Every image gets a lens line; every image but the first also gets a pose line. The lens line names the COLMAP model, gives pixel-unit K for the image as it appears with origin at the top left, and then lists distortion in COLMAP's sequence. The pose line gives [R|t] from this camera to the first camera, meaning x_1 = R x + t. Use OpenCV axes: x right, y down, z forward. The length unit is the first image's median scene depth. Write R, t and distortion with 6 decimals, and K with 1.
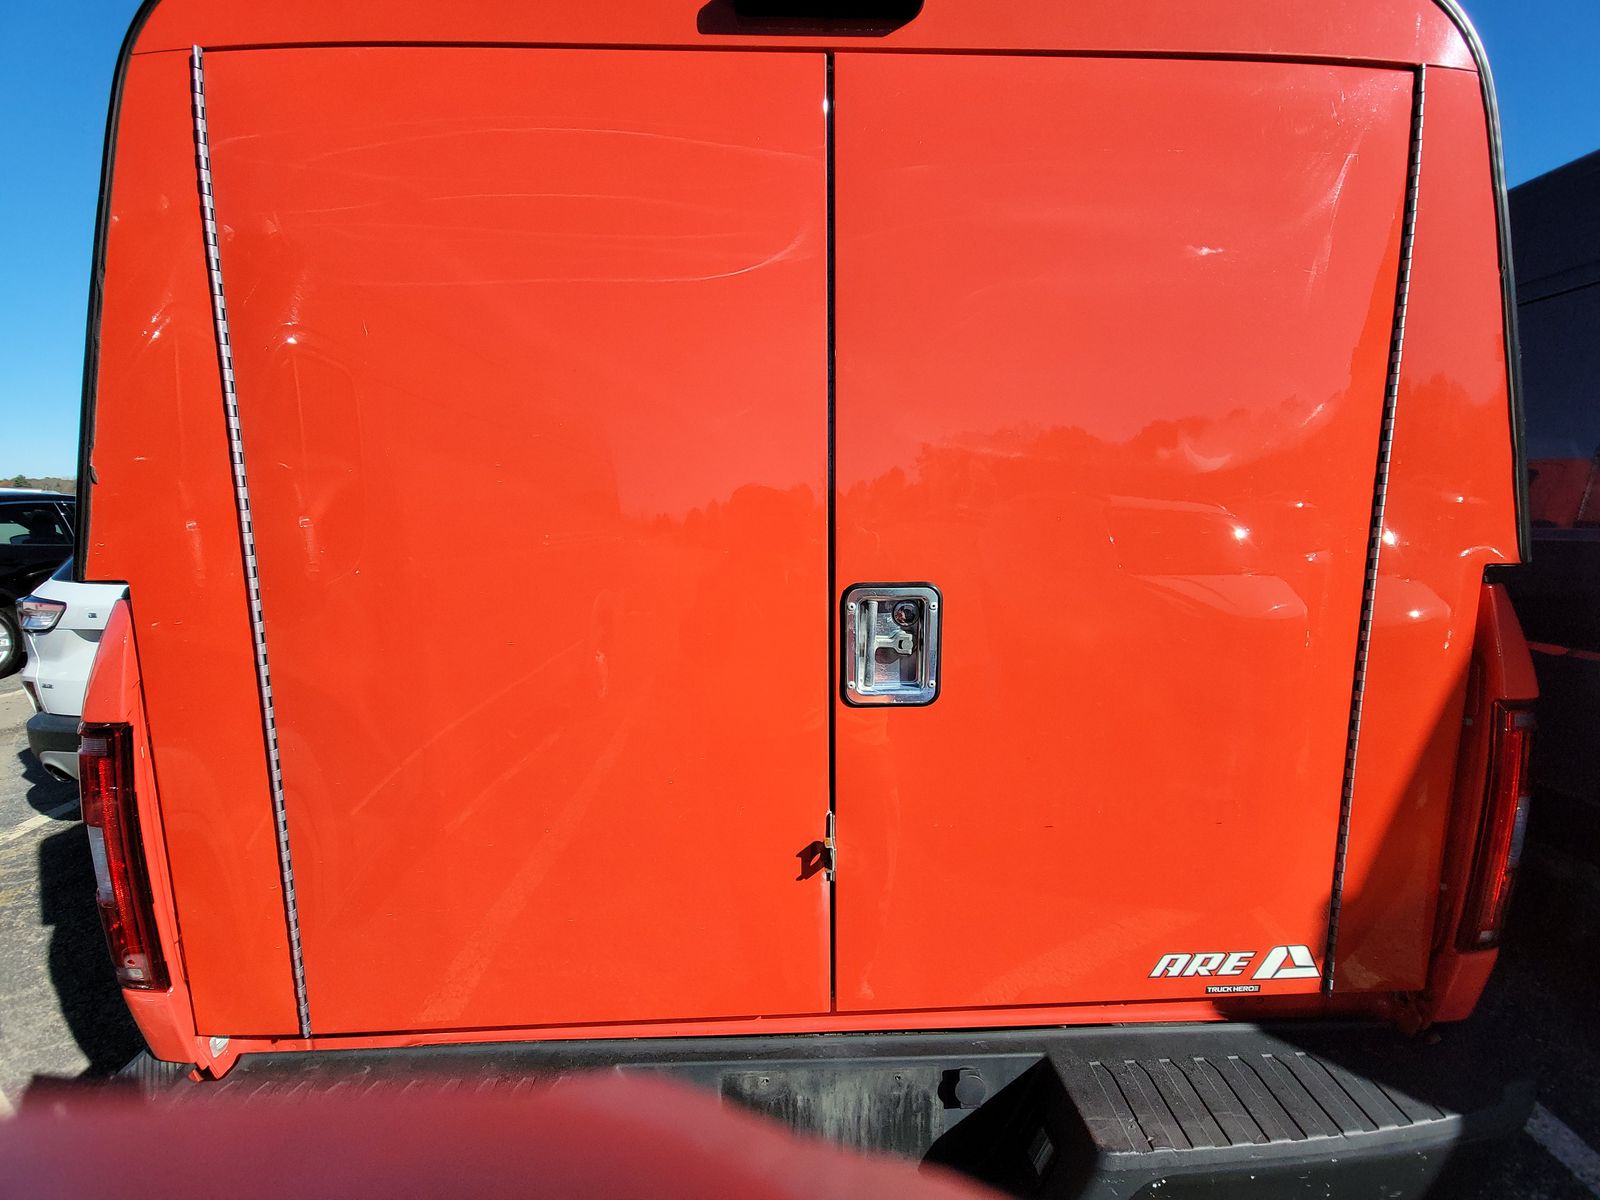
lens RADIAL K [[641.0, 0, 801.8], [0, 641.0, 600.0], [0, 0, 1]] dist [-0.009355, -0.001759]
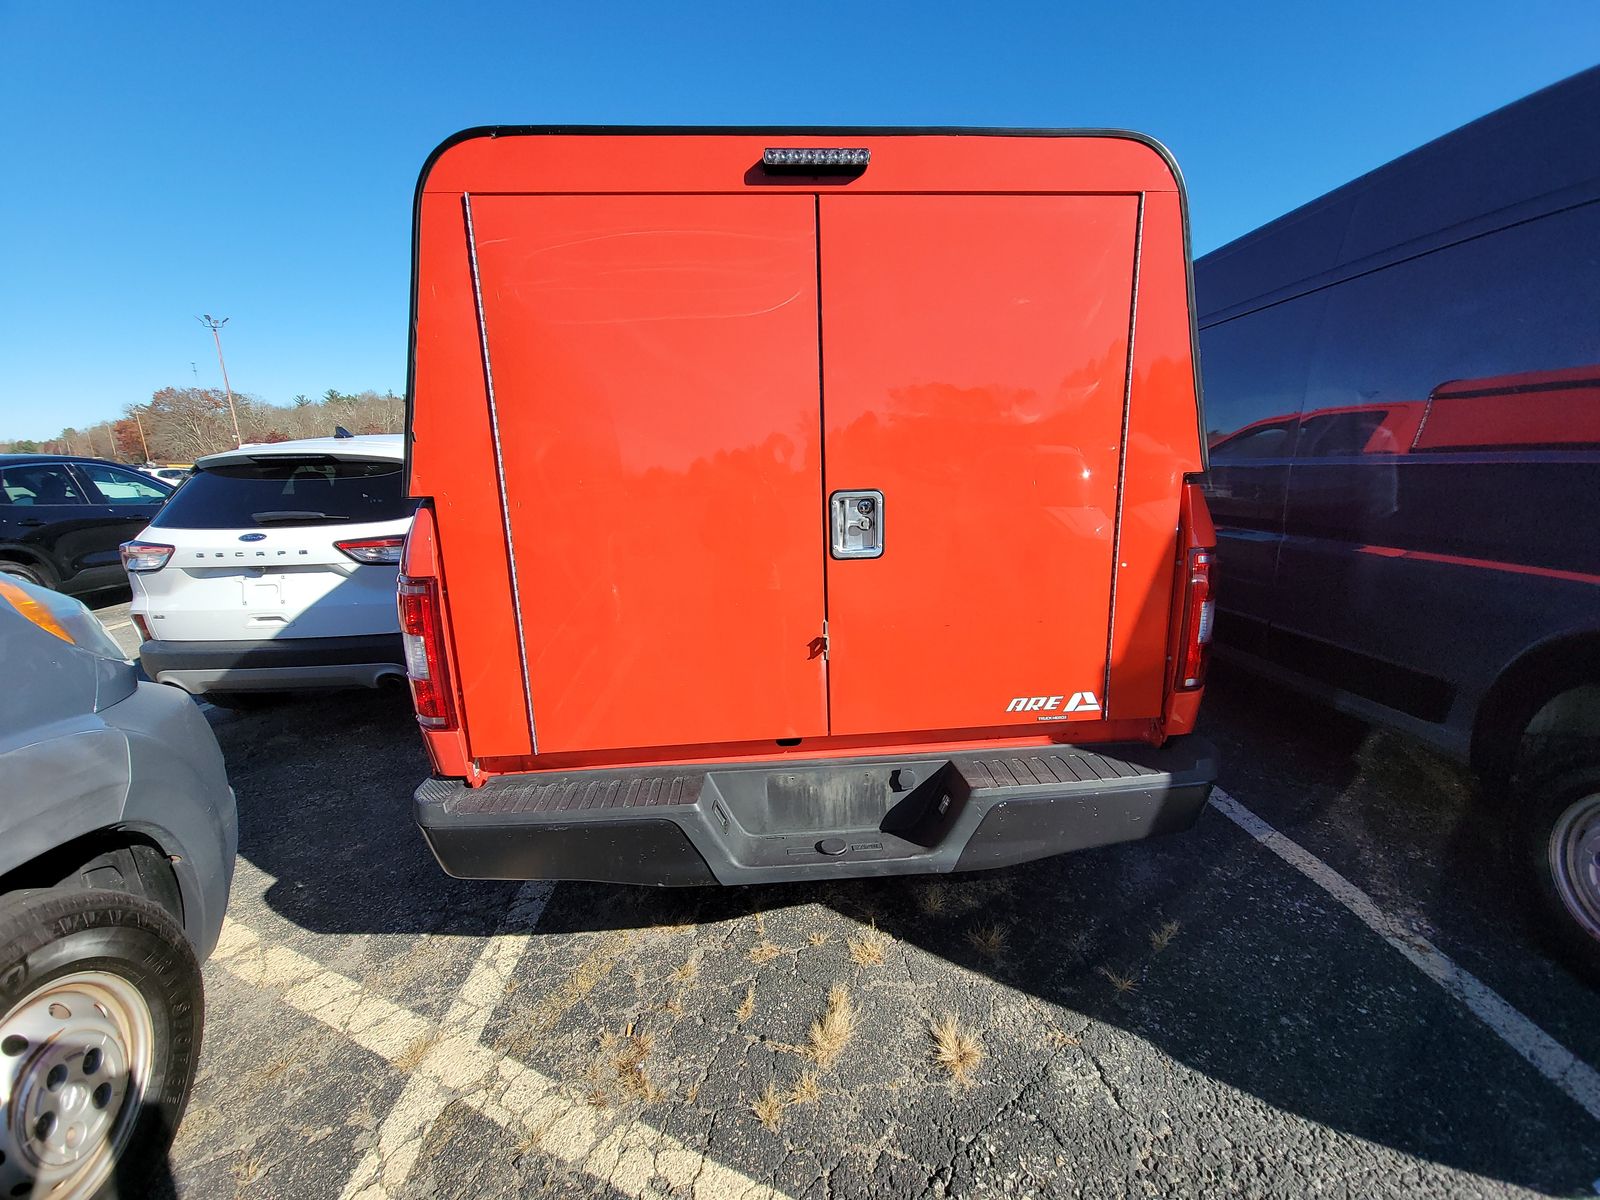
lens RADIAL K [[641.0, 0, 809.2], [0, 641.0, 606.0], [0, 0, 1]] dist [-0.009355, -0.001759]
pose [[0.998473, -0.030263, 0.046220, -0.079940], [0.026049, 0.995673, 0.089204, 0.126675], [-0.048720, -0.087864, 0.994940, -0.758586]]
